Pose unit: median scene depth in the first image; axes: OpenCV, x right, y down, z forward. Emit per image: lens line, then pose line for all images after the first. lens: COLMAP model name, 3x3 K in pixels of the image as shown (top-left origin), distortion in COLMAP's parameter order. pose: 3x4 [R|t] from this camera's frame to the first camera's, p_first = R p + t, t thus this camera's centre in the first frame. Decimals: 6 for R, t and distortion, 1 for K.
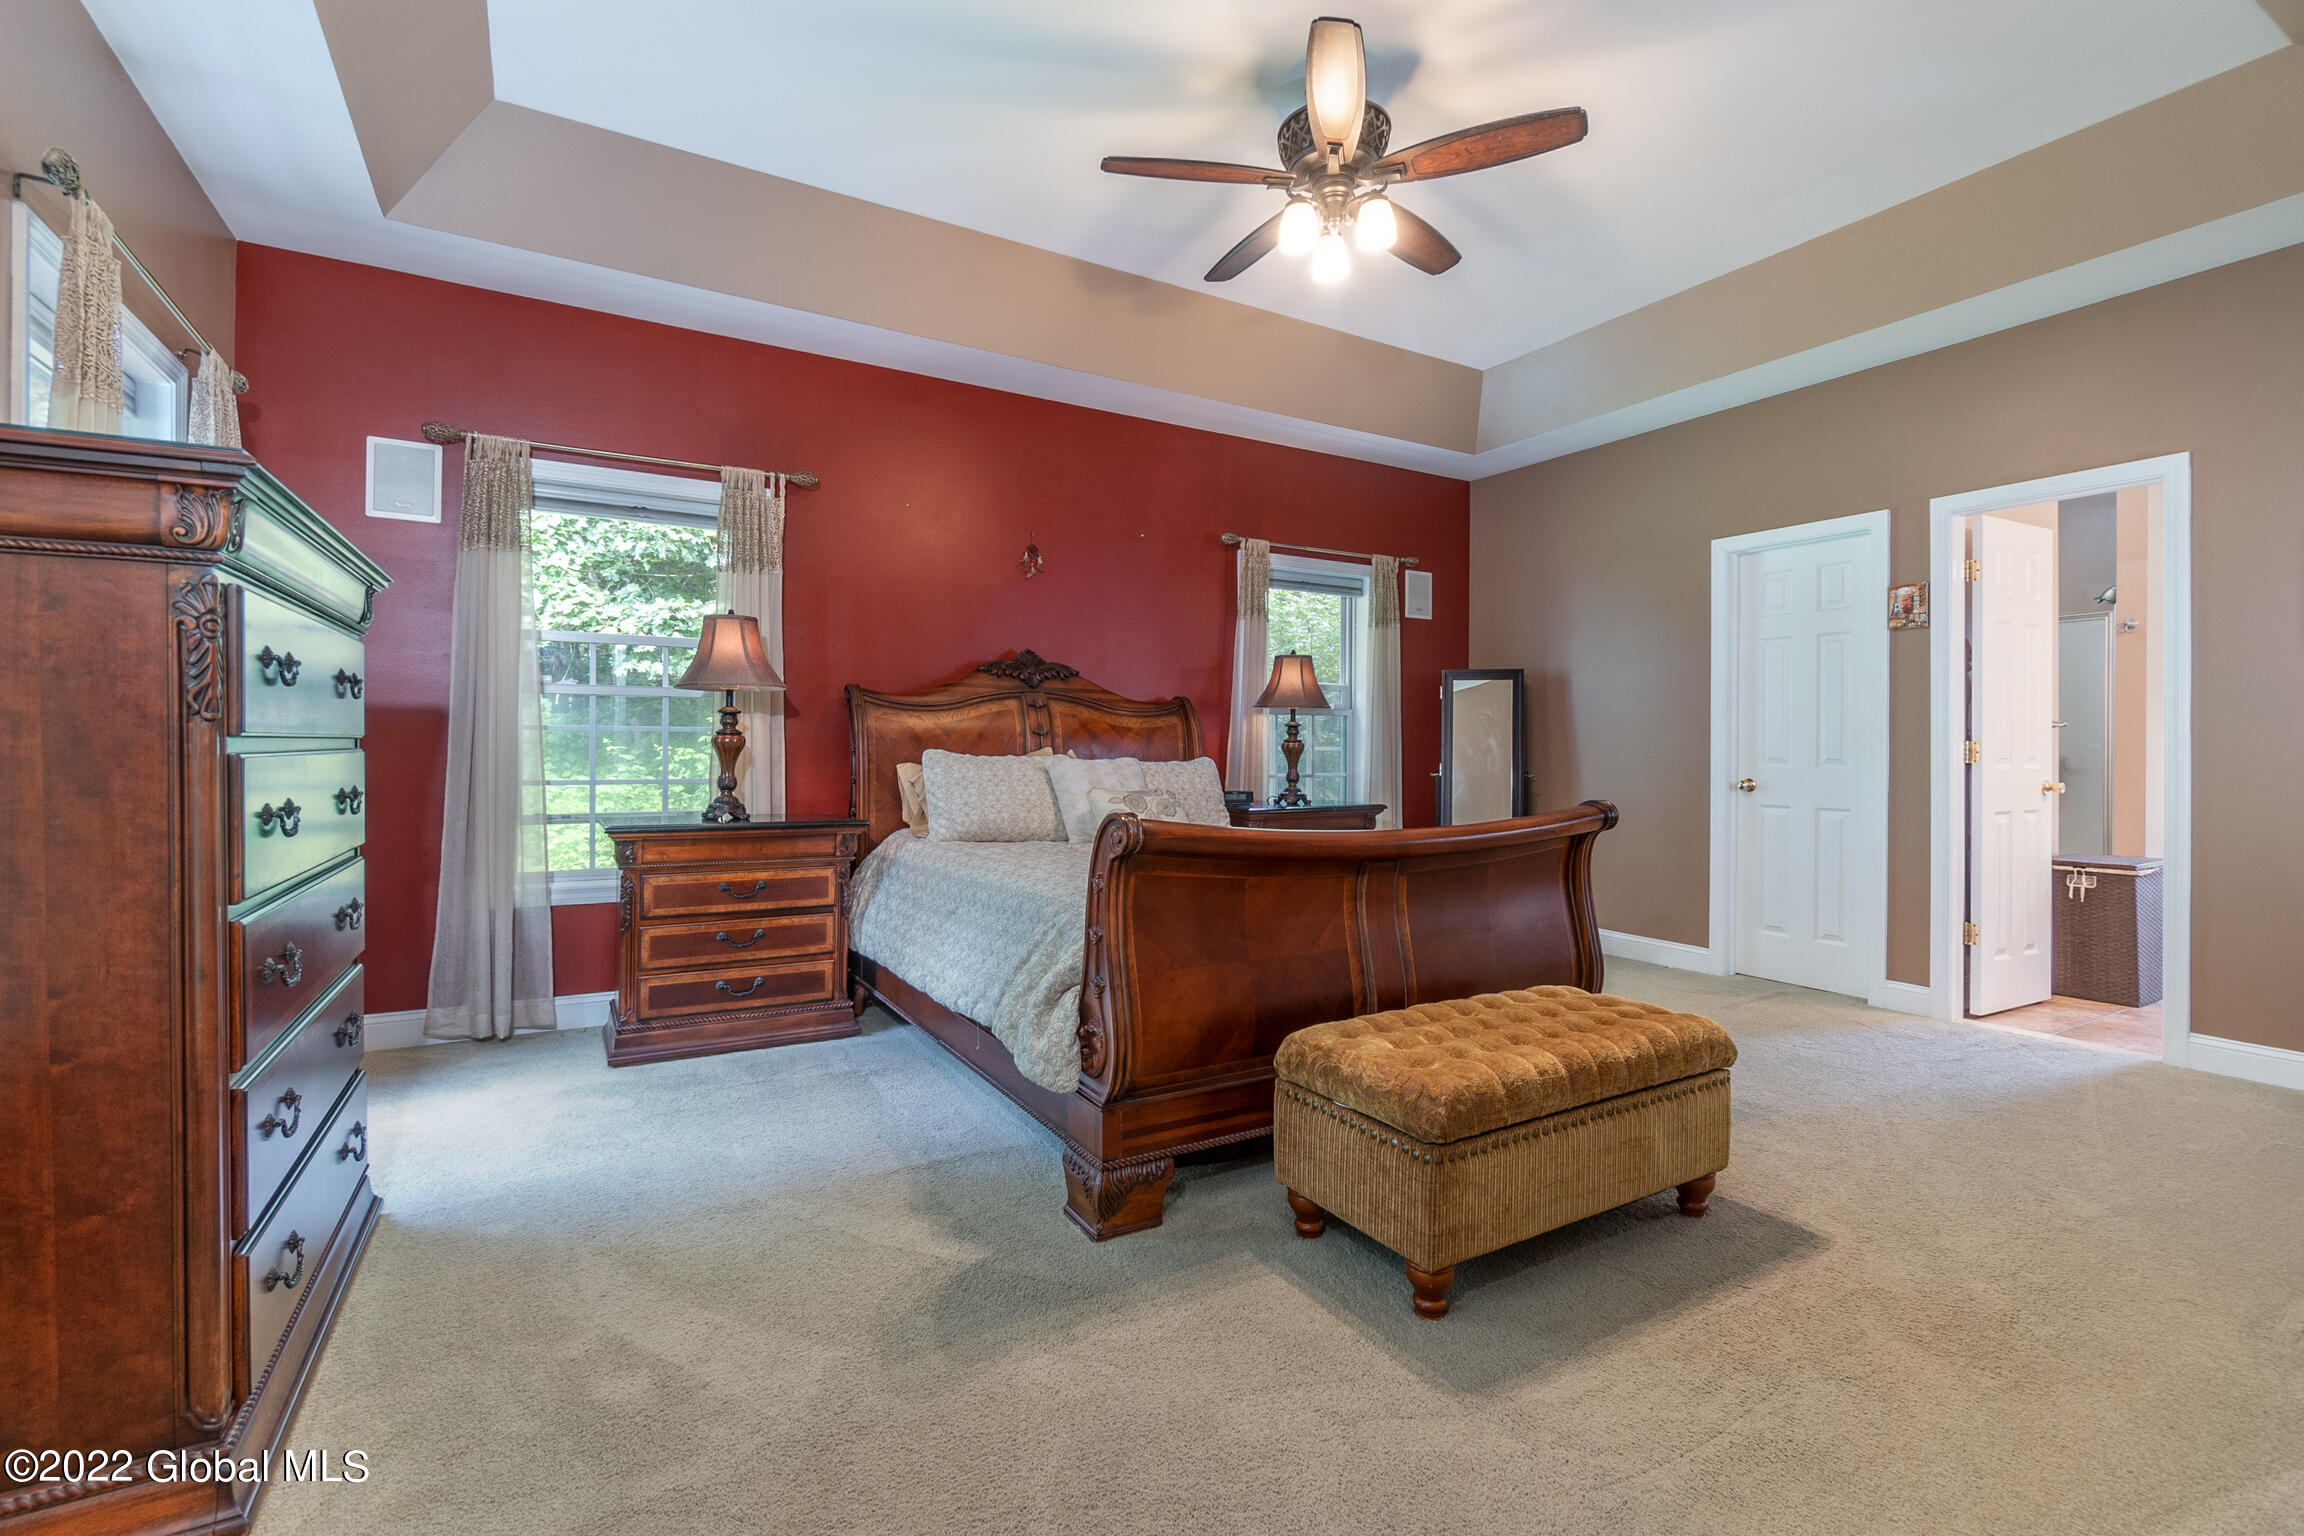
lens RADIAL K [[1007.5, 0, 1159.2], [0, 1007.5, 751.7], [0, 0, 1]] dist [-0.003750, 0.000498]
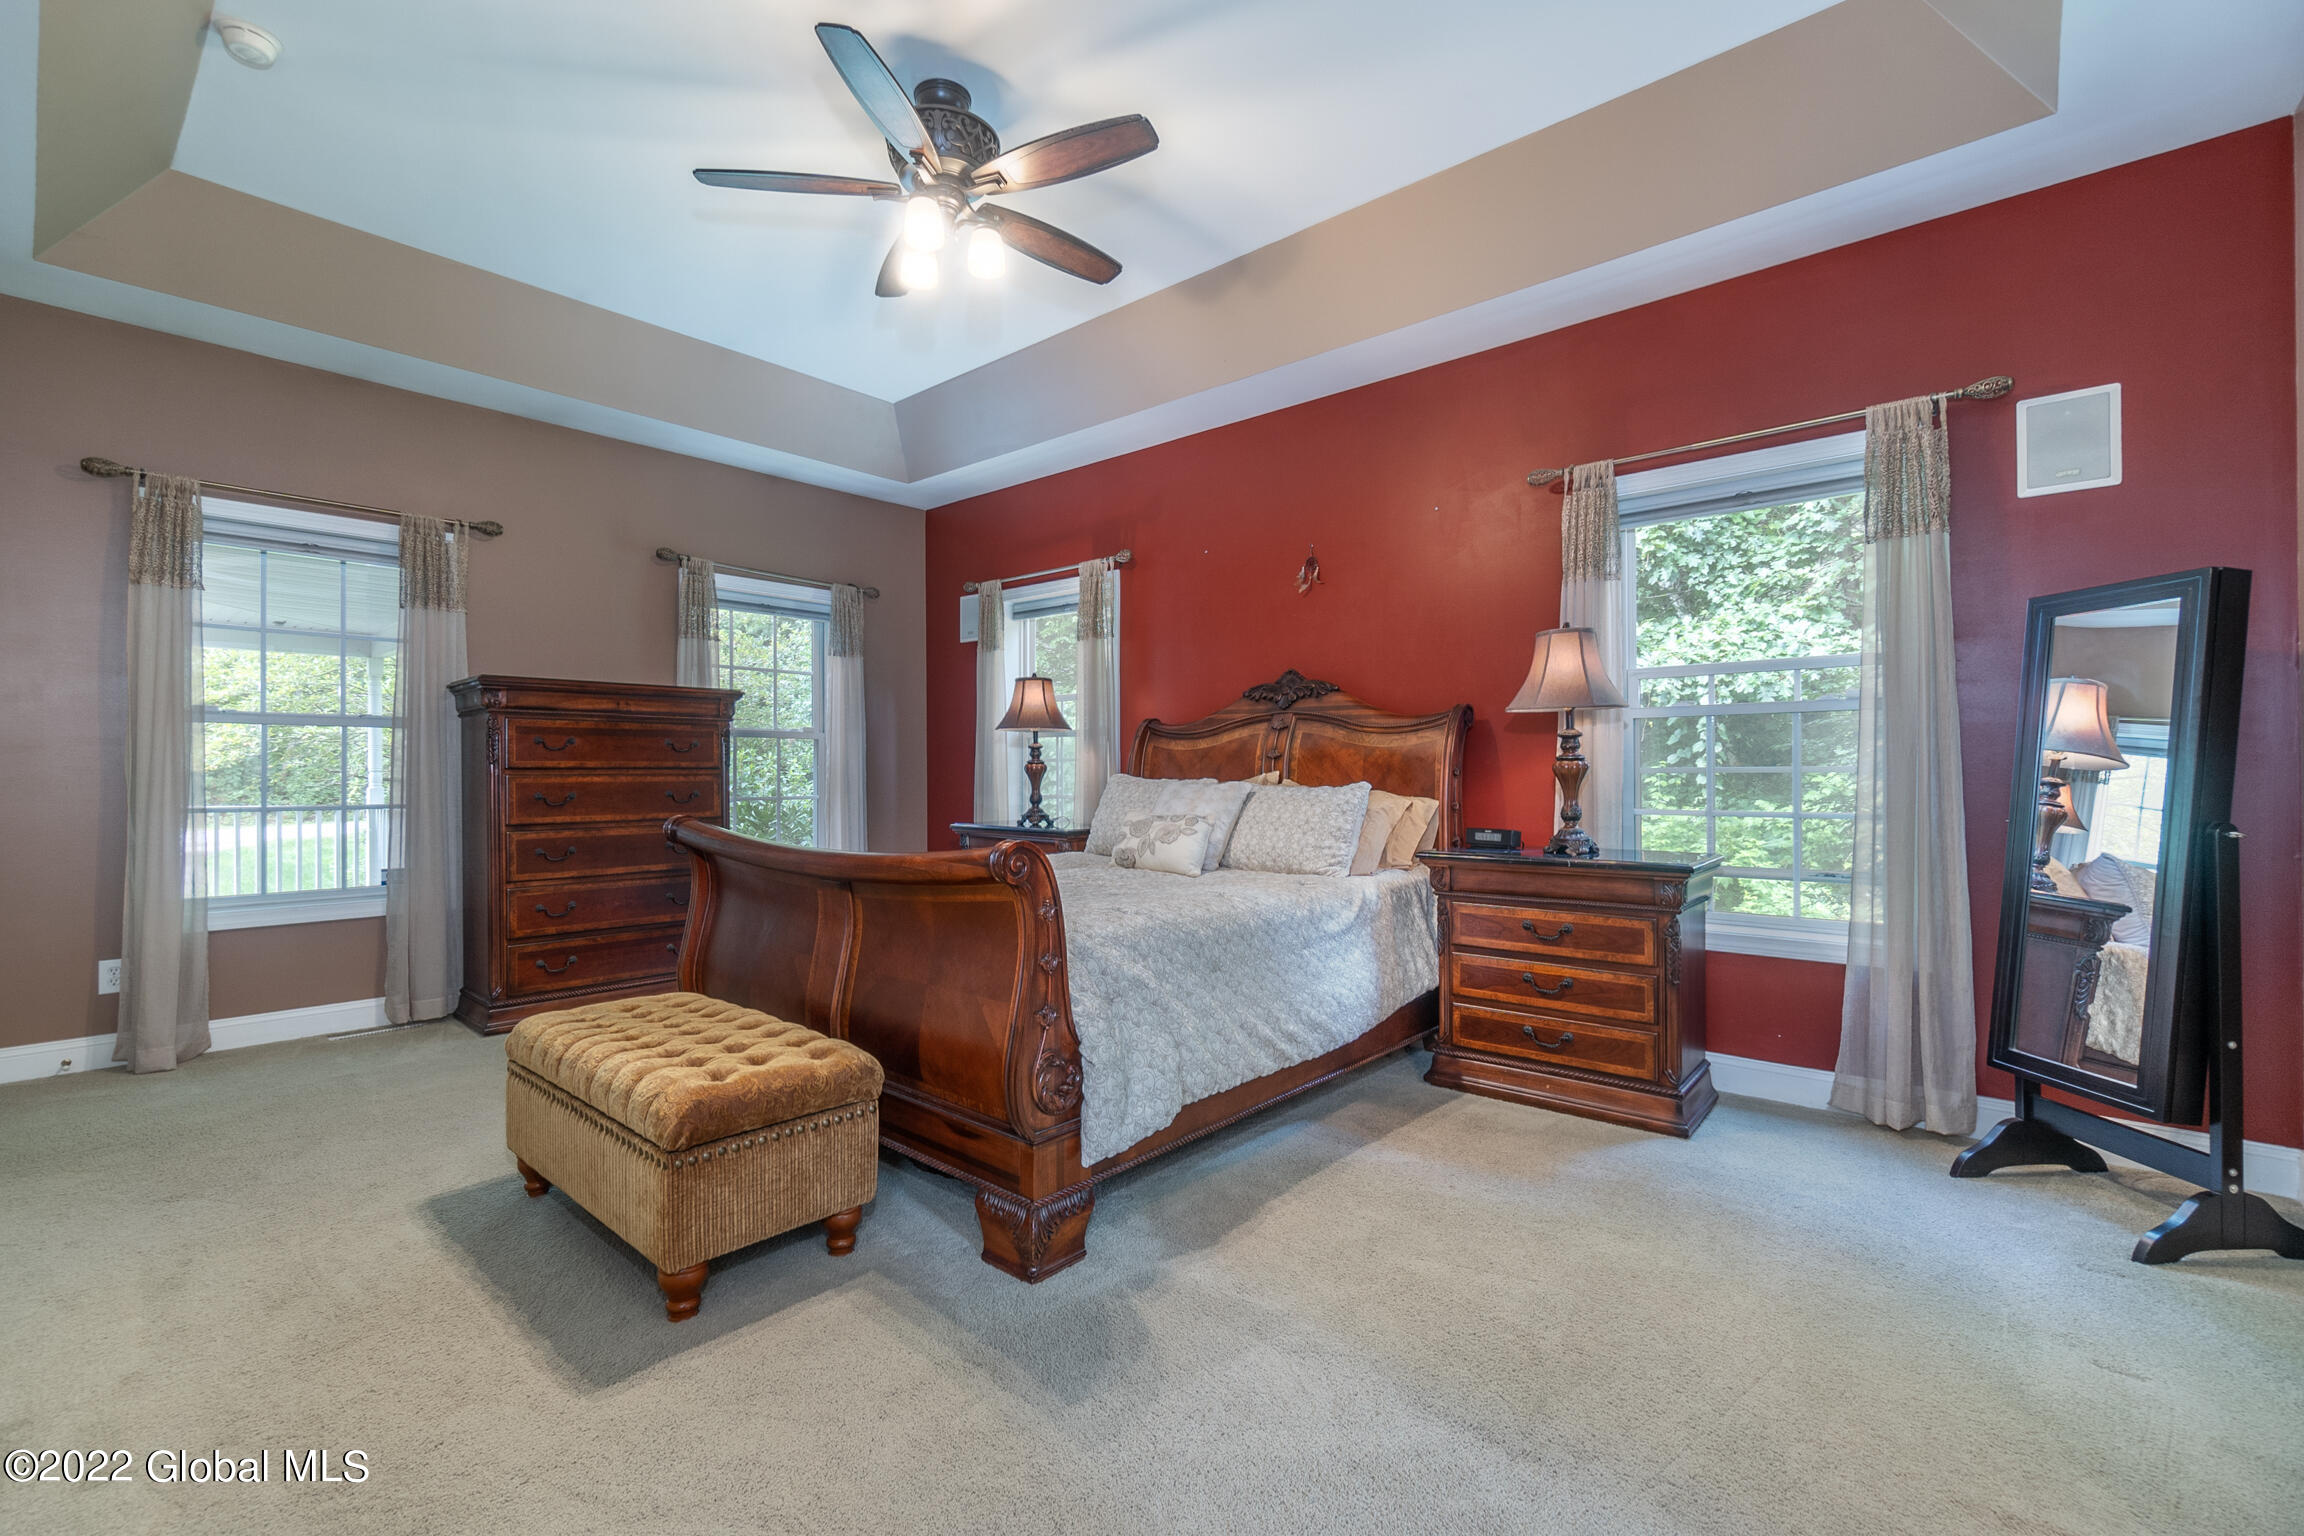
lens RADIAL K [[1007.5, 0, 1162.7], [0, 1007.5, 746.5], [0, 0, 1]] dist [-0.003750, 0.000498]
pose [[0.308097, -0.001581, -0.951354, 1.124762], [0.013598, 0.999904, 0.002742, -0.026742], [0.951258, -0.013781, 0.308089, 0.809990]]
